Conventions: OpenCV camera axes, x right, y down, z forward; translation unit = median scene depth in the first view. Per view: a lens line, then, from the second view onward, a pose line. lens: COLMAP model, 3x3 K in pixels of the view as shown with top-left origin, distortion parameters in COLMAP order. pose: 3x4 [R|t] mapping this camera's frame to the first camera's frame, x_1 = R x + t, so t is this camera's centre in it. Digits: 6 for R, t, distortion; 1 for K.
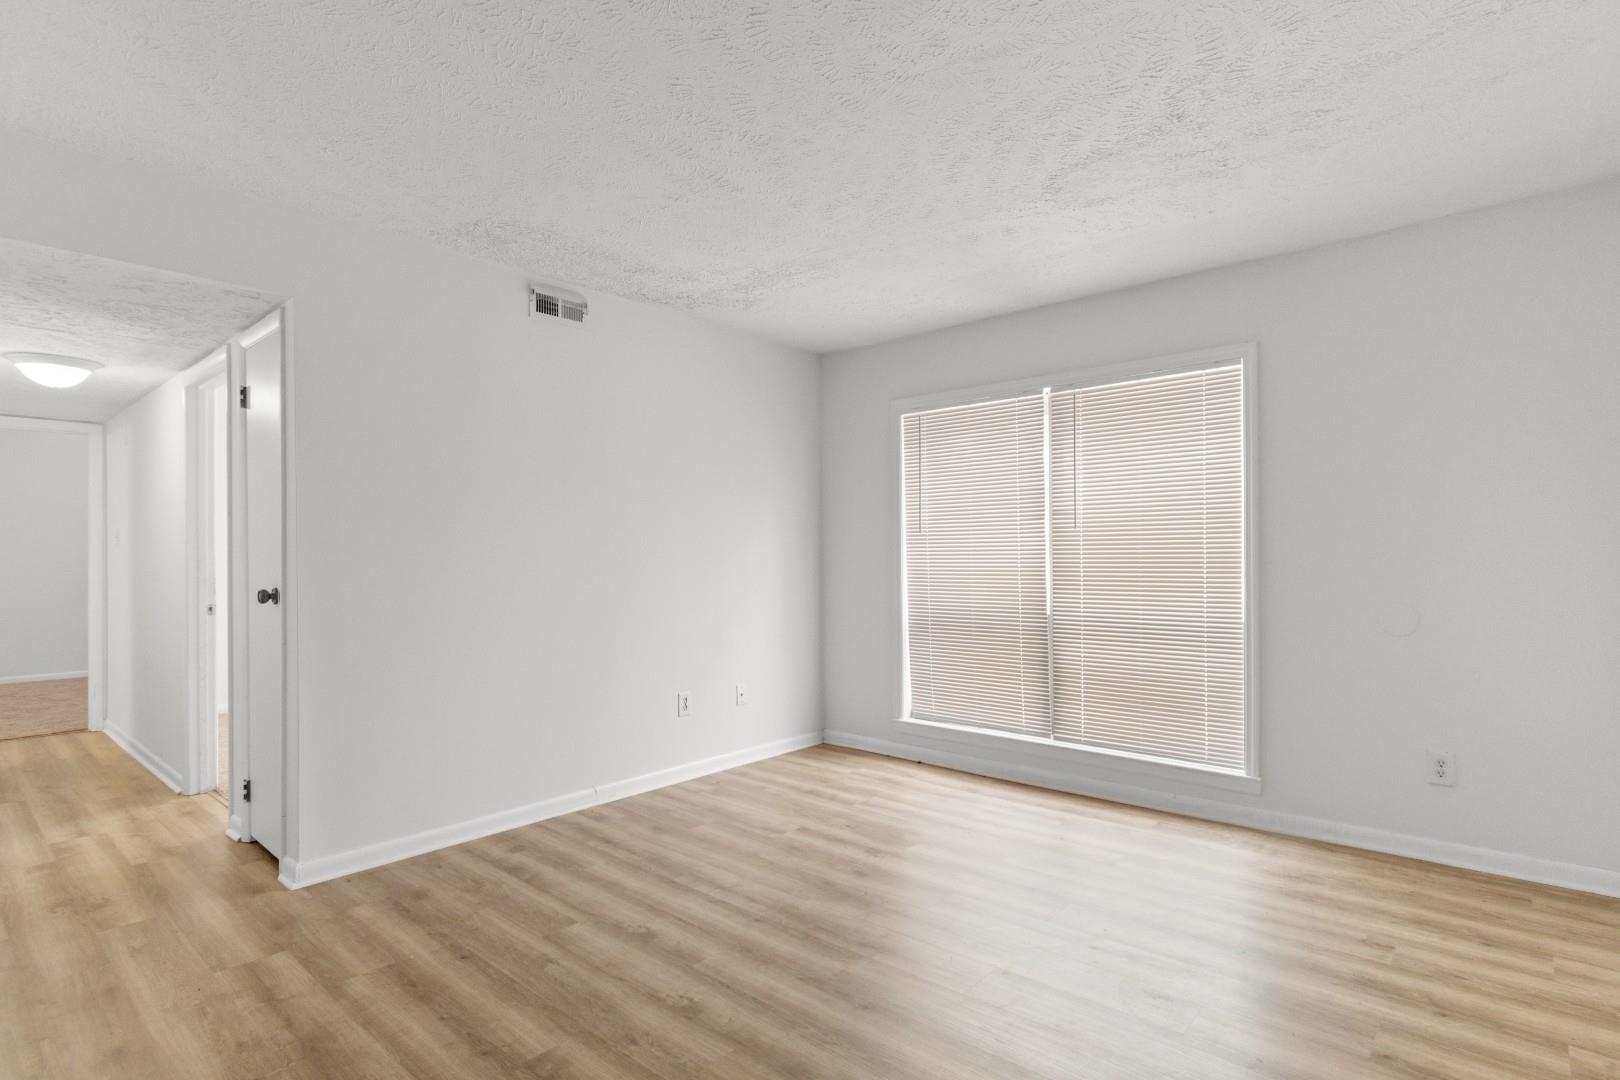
lens RADIAL K [[808.2, 0, 810.0], [0, 808.2, 540.0], [0, 0, 1]] dist [-0.003481, -0.001220]
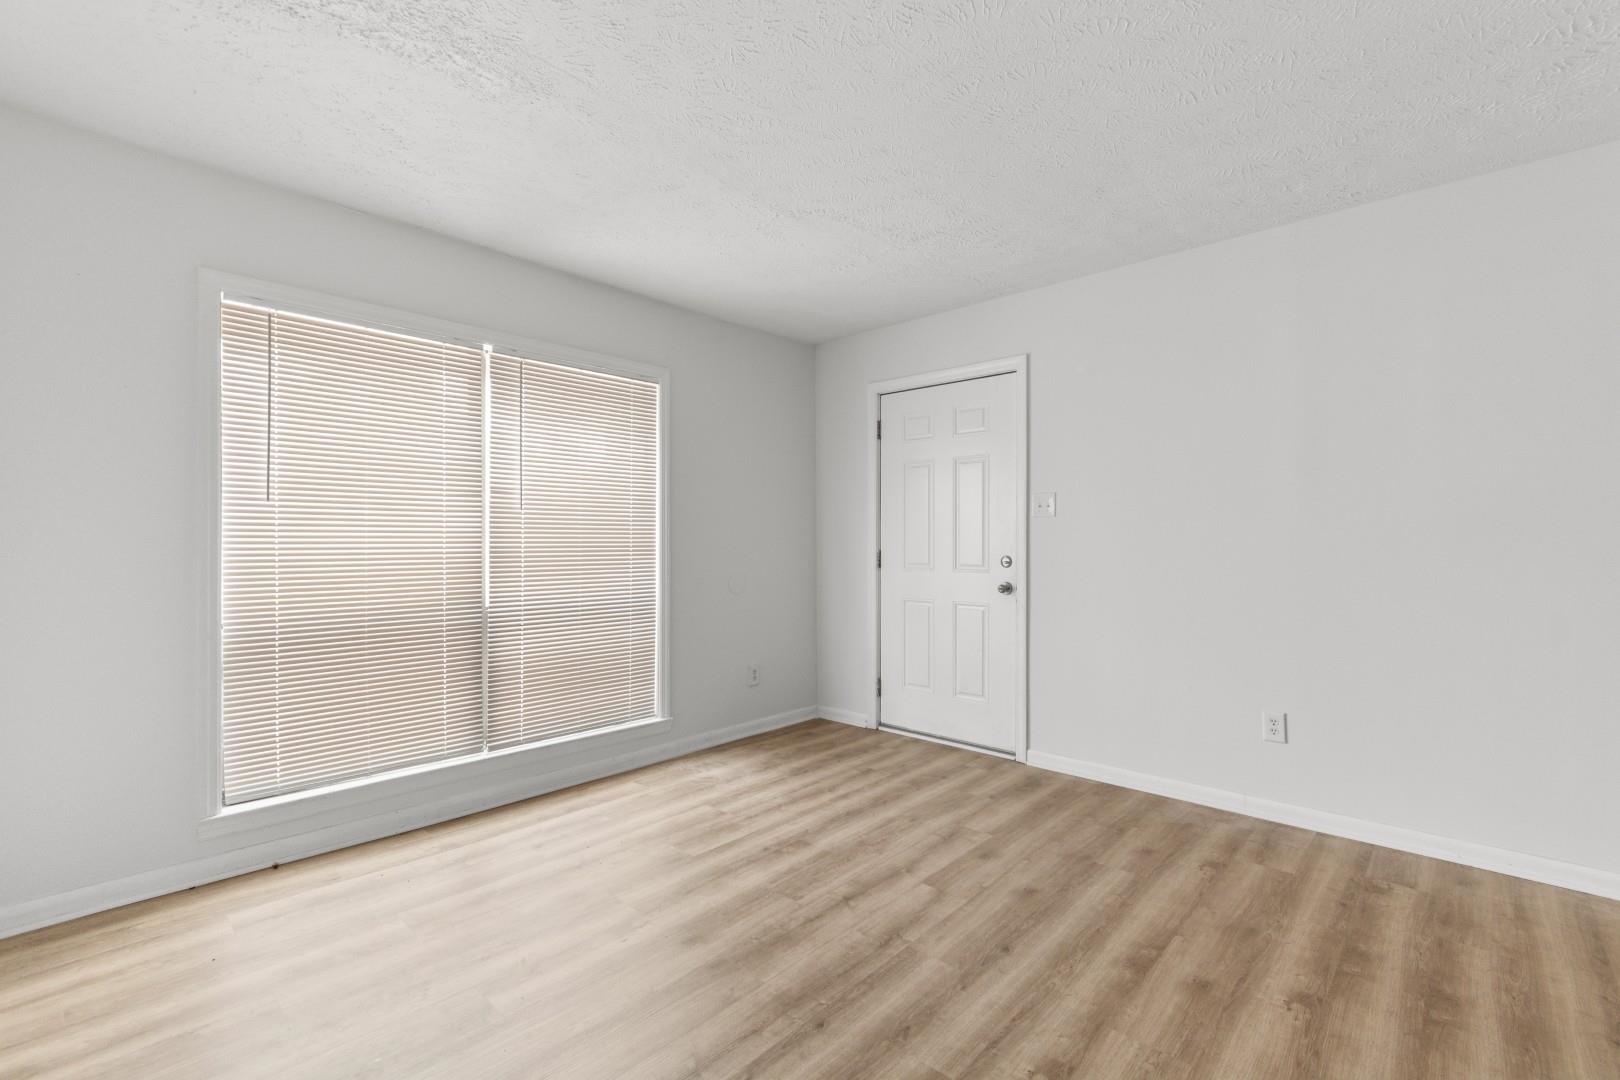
lens RADIAL K [[710.7, 0, 815.9], [0, 710.7, 542.3], [0, 0, 1]] dist [0.001123, -0.000997]
pose [[0.014235, 0.006616, 0.999877, -0.548740], [-0.018120, 0.999816, -0.006358, 0.024935], [-0.999734, -0.018027, 0.014352, 0.764159]]
